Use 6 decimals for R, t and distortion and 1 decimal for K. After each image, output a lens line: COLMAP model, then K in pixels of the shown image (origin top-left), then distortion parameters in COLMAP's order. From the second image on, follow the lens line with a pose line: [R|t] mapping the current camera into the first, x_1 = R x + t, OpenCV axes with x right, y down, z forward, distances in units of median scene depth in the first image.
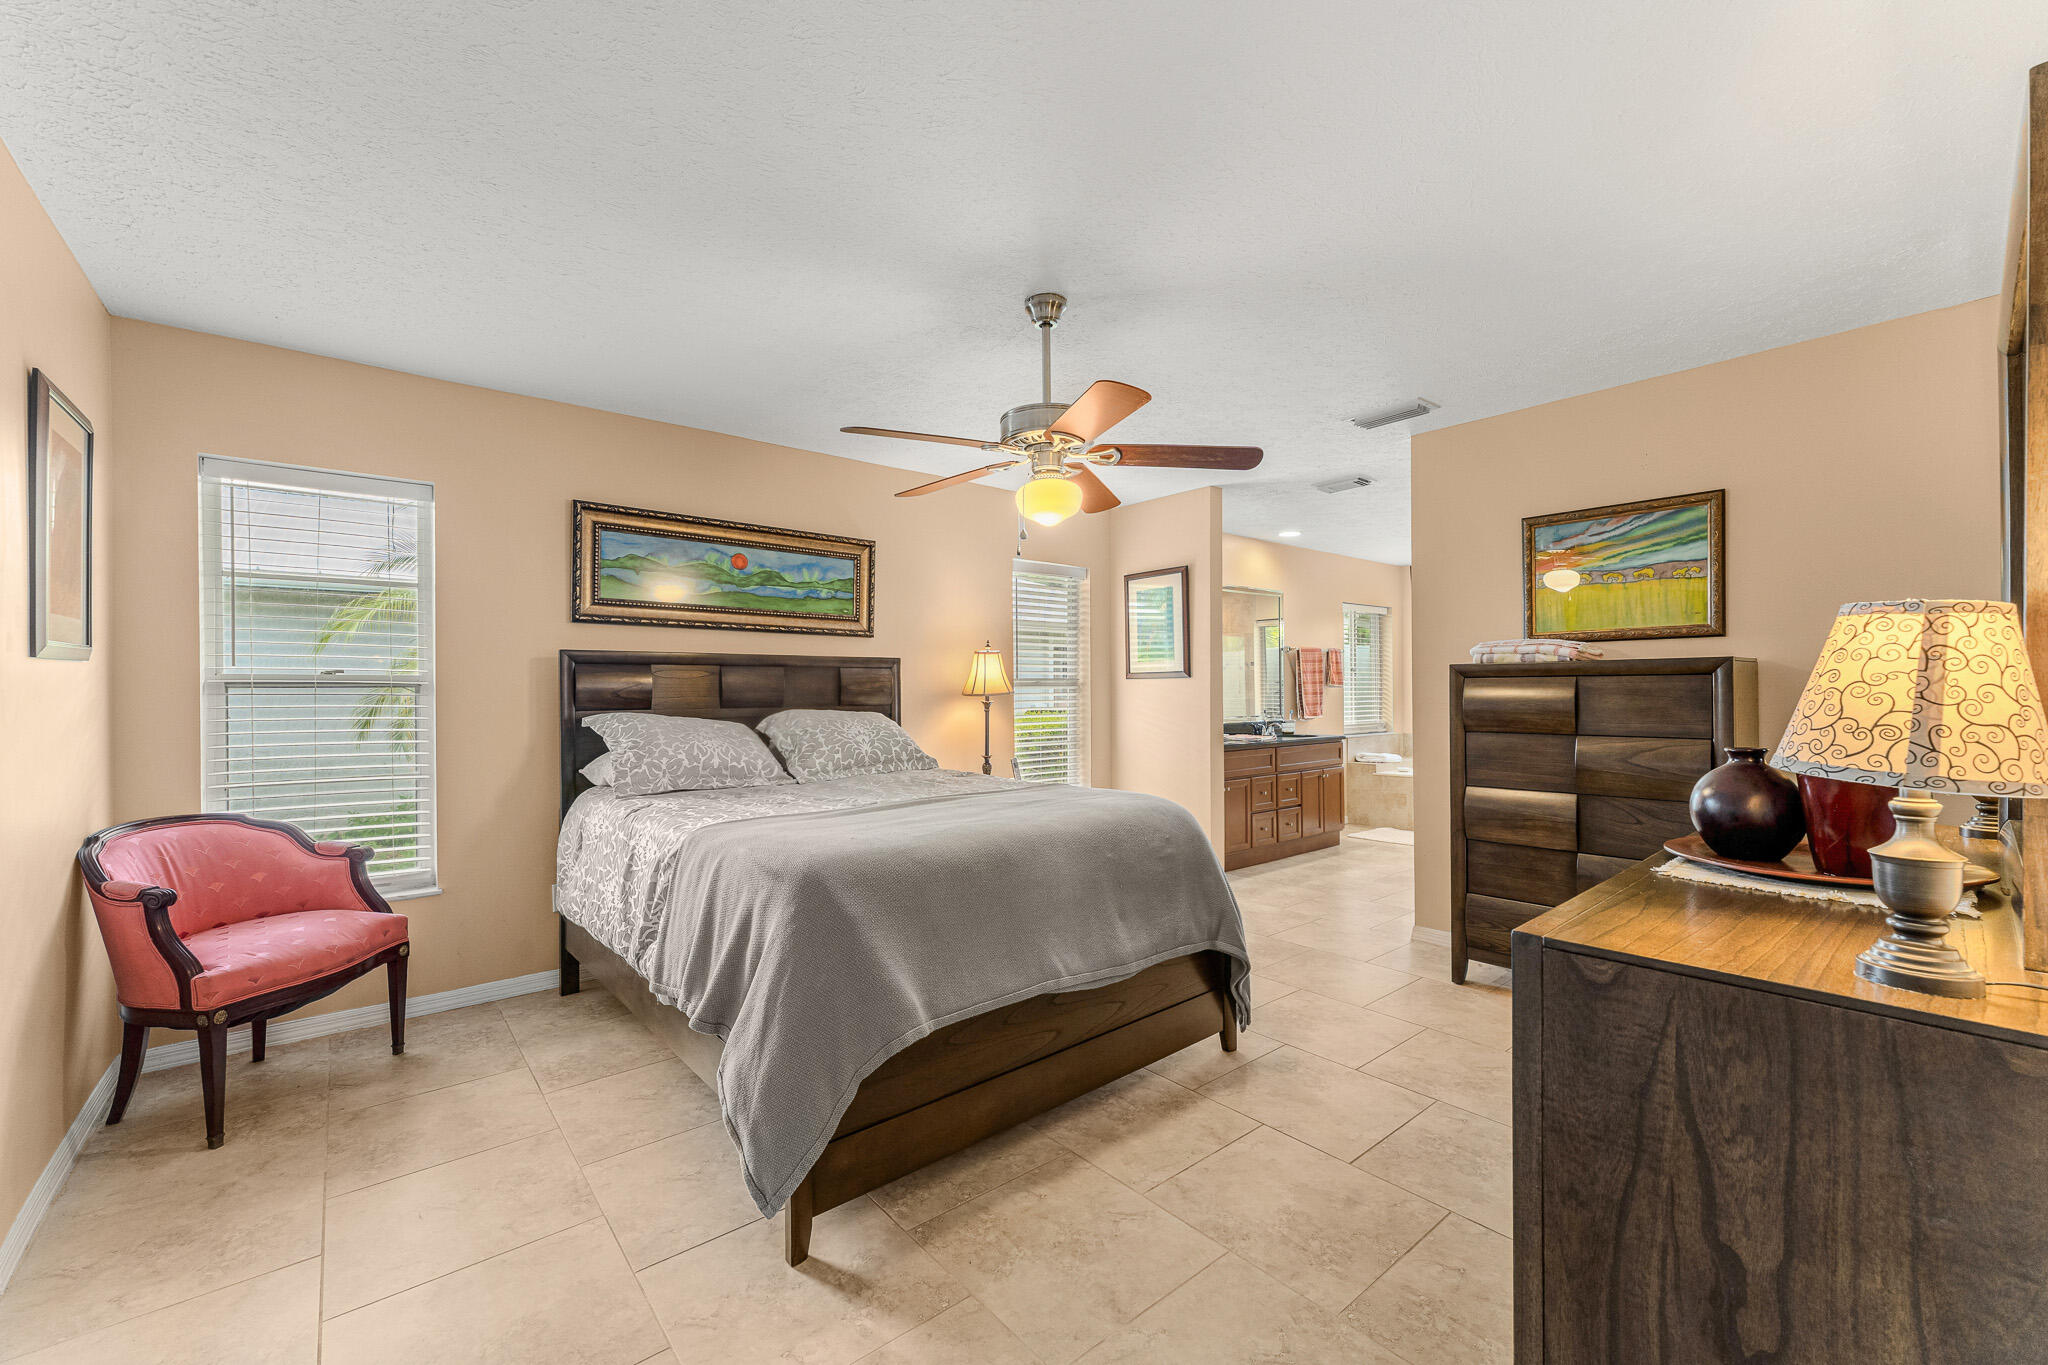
lens RADIAL K [[819.6, 0, 1017.4], [0, 819.6, 697.7], [0, 0, 1]] dist [-0.006920, 0.000454]
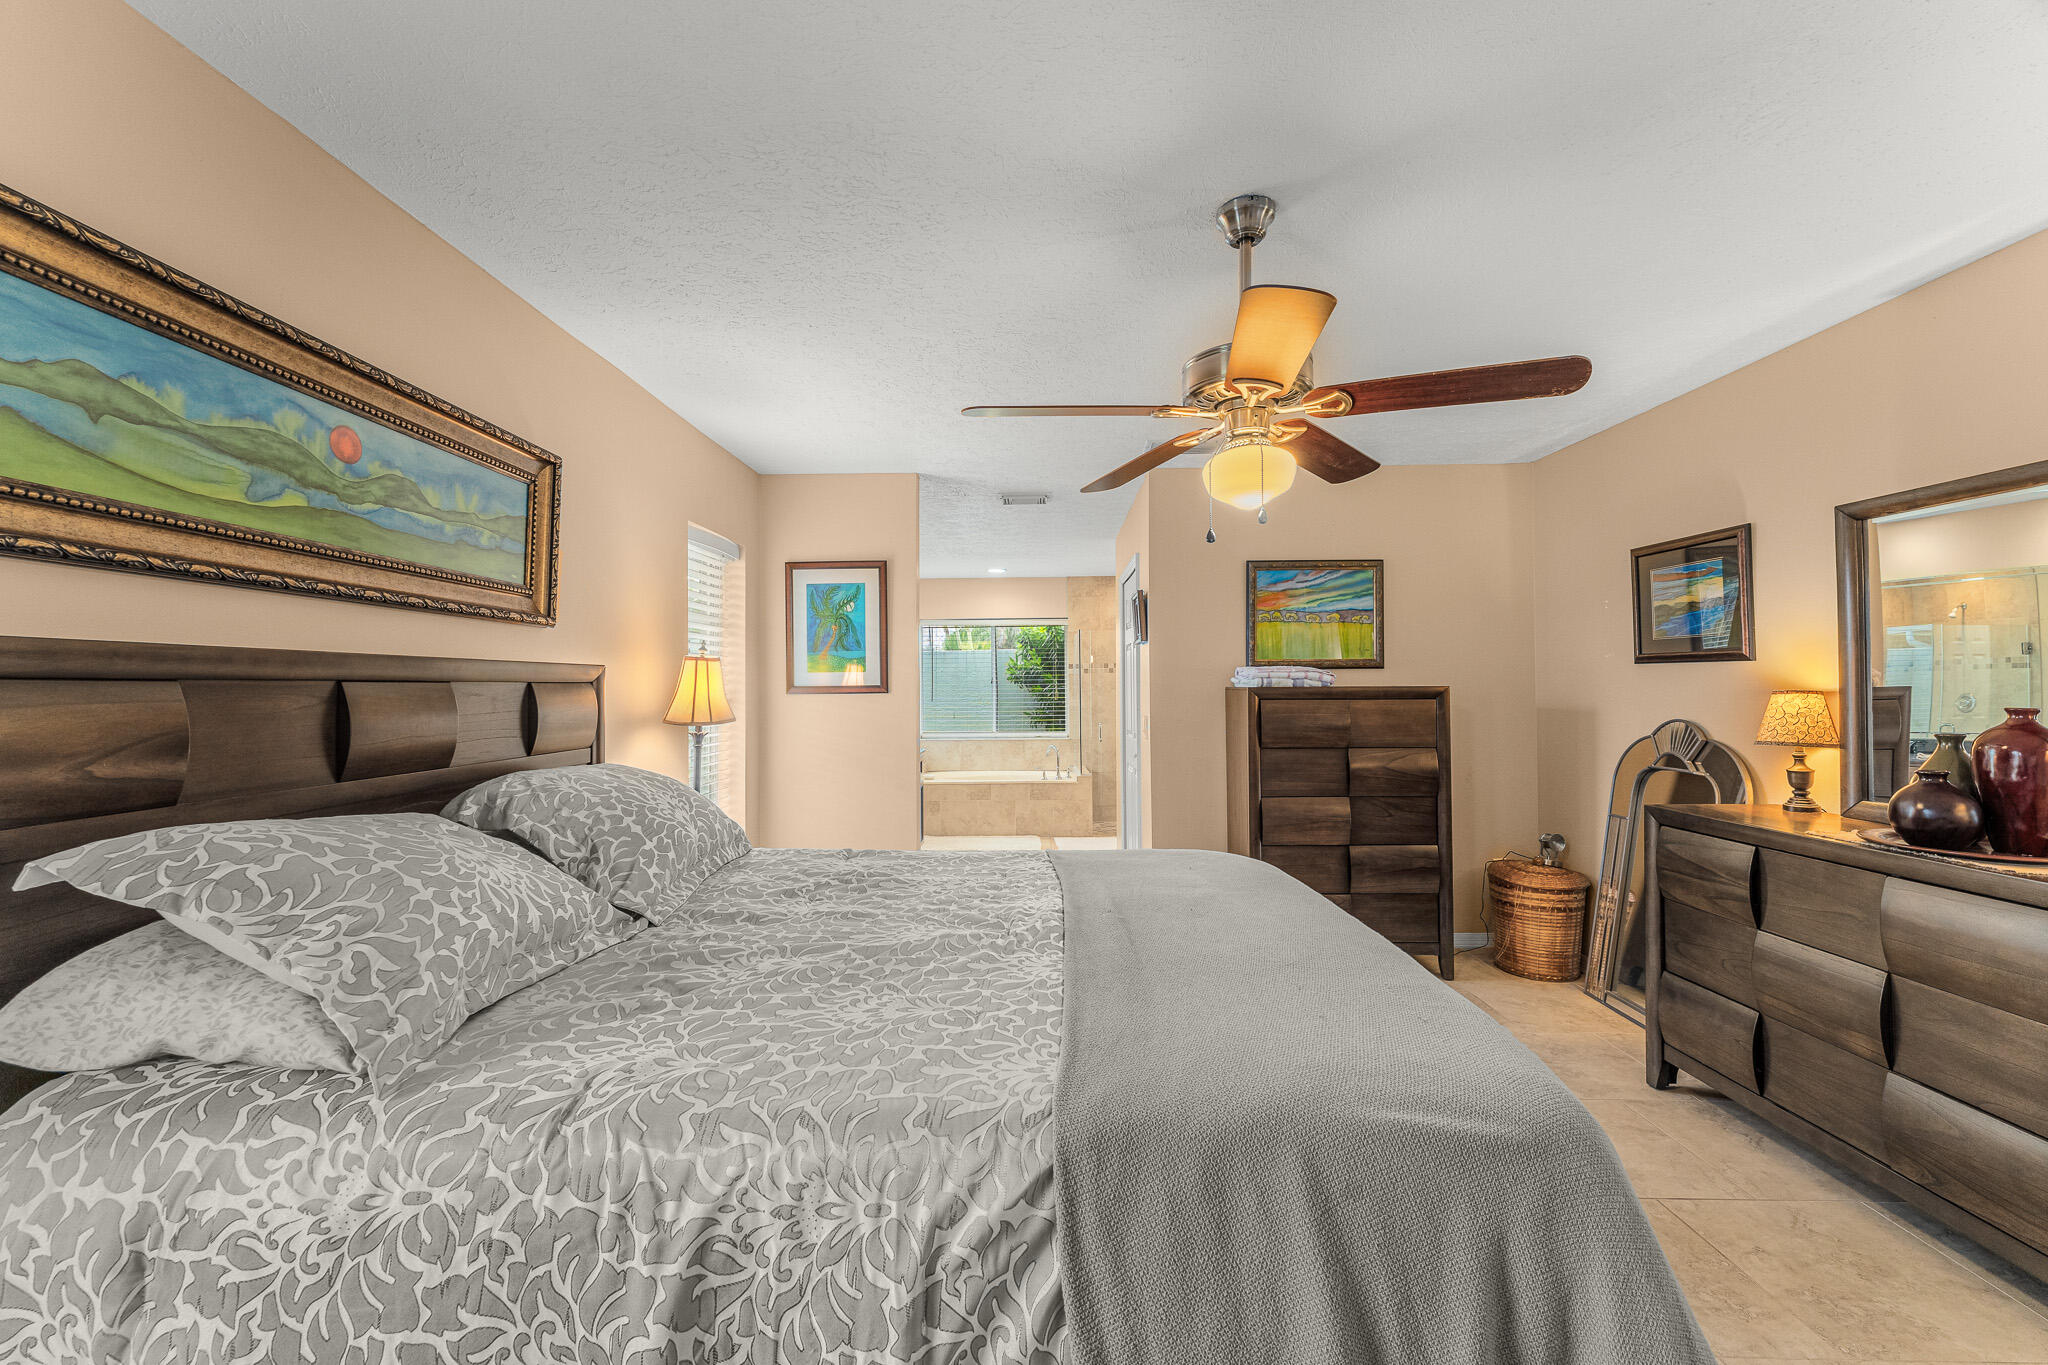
lens RADIAL K [[819.6, 0, 1018.3], [0, 819.6, 676.3], [0, 0, 1]] dist [-0.006920, 0.000454]
pose [[0.659598, 0.011967, 0.751524, -0.447440], [0.007160, 0.999728, -0.022203, -0.029898], [-0.751585, 0.020027, 0.659332, 0.457385]]
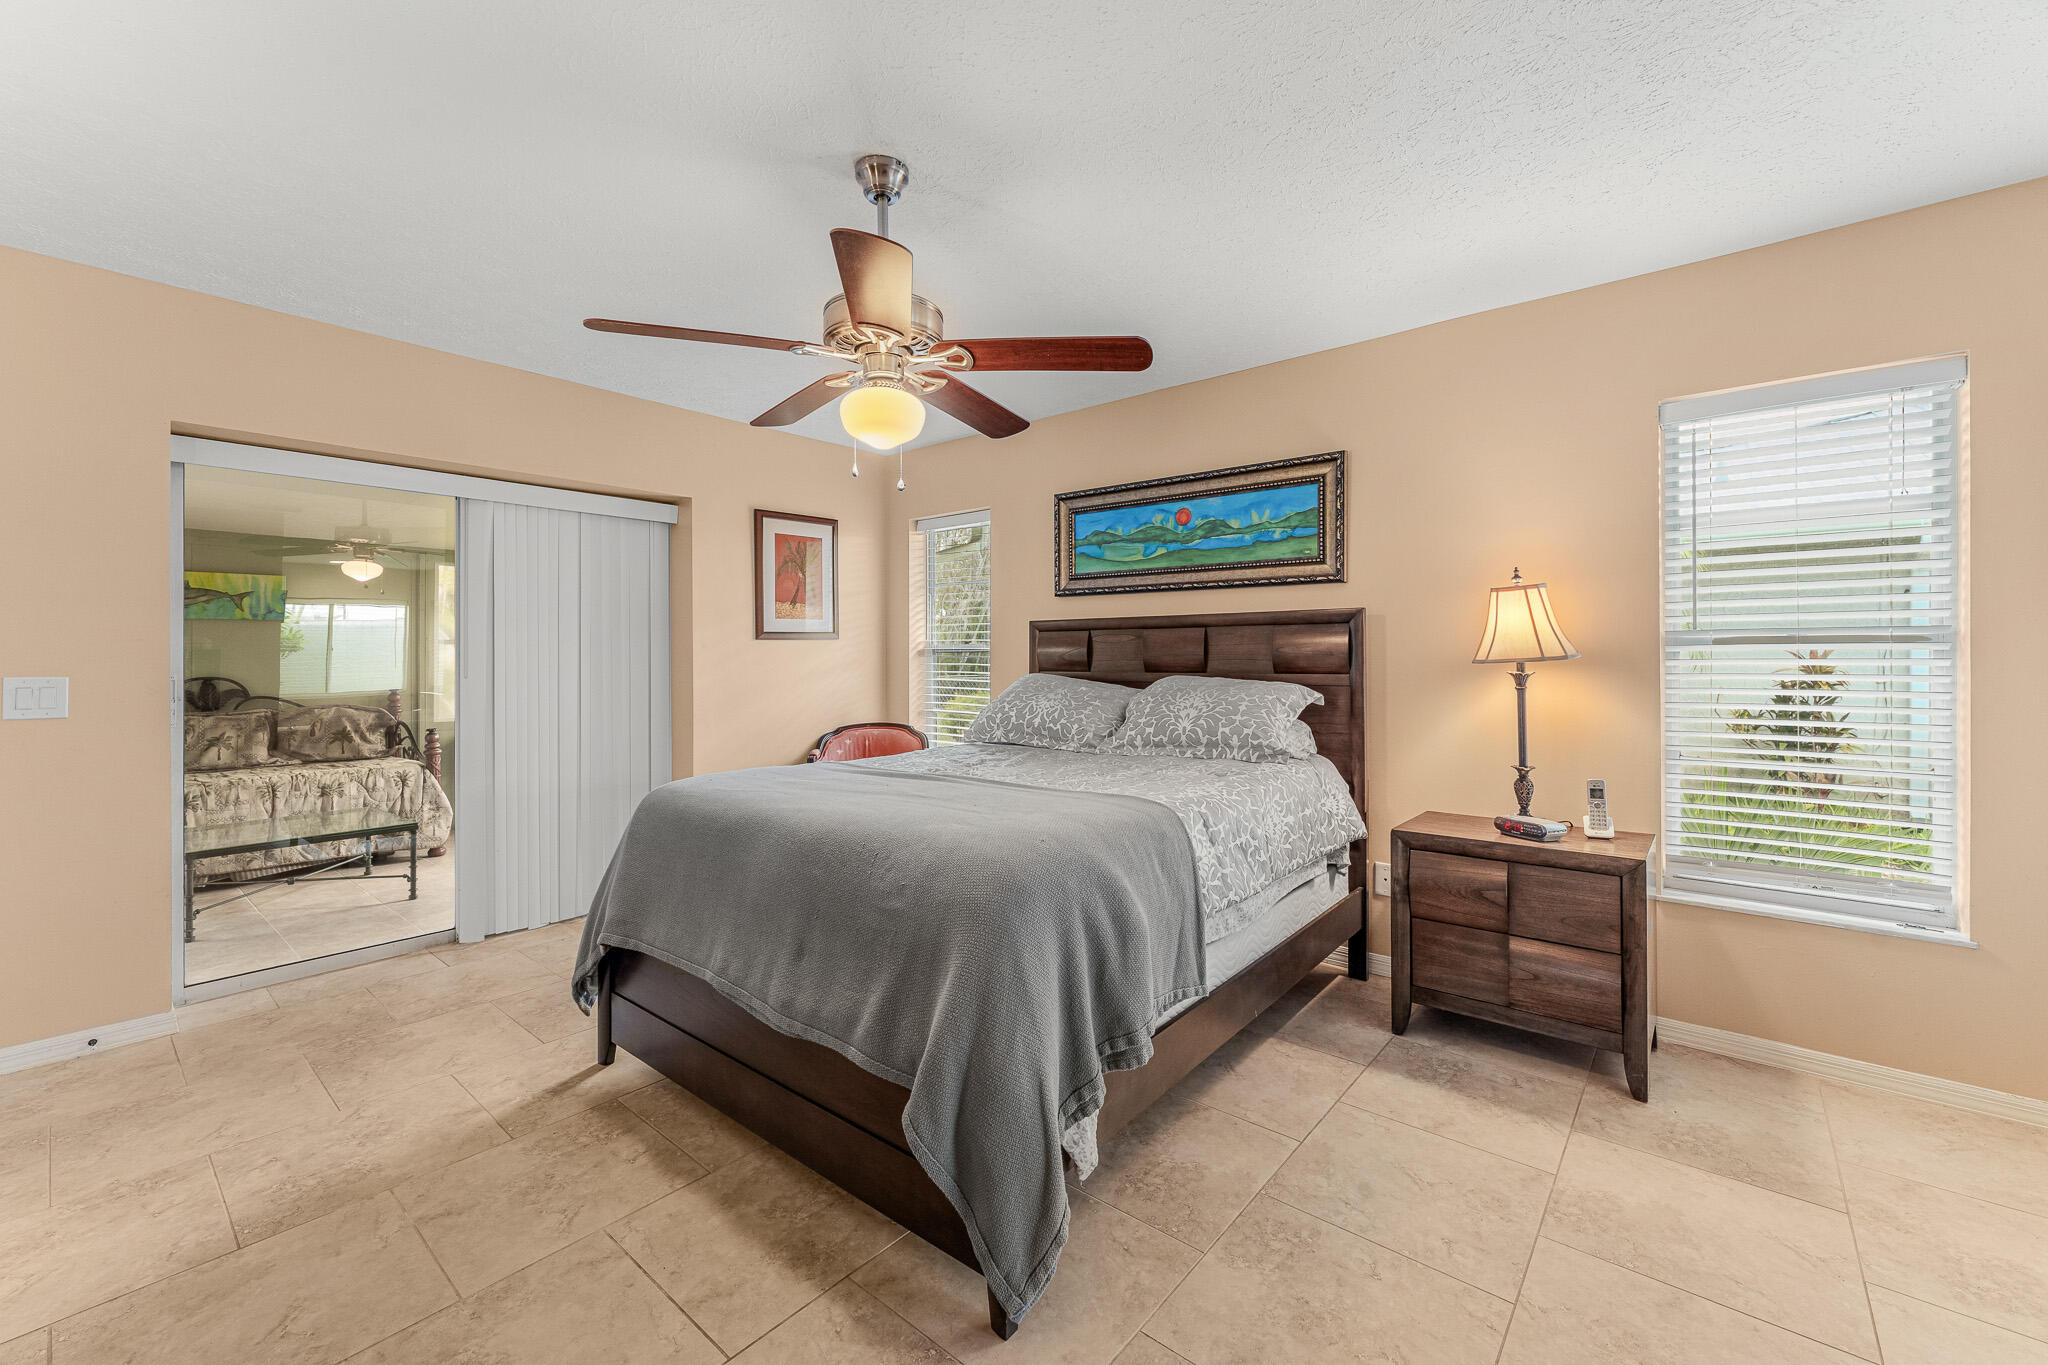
lens RADIAL K [[819.6, 0, 1025.8], [0, 819.6, 665.0], [0, 0, 1]] dist [-0.006920, 0.000454]
pose [[0.182716, 0.012956, -0.983080, 0.576387], [-0.006196, 0.999908, 0.012026, -0.006887], [0.983146, 0.003894, 0.182779, 0.678864]]
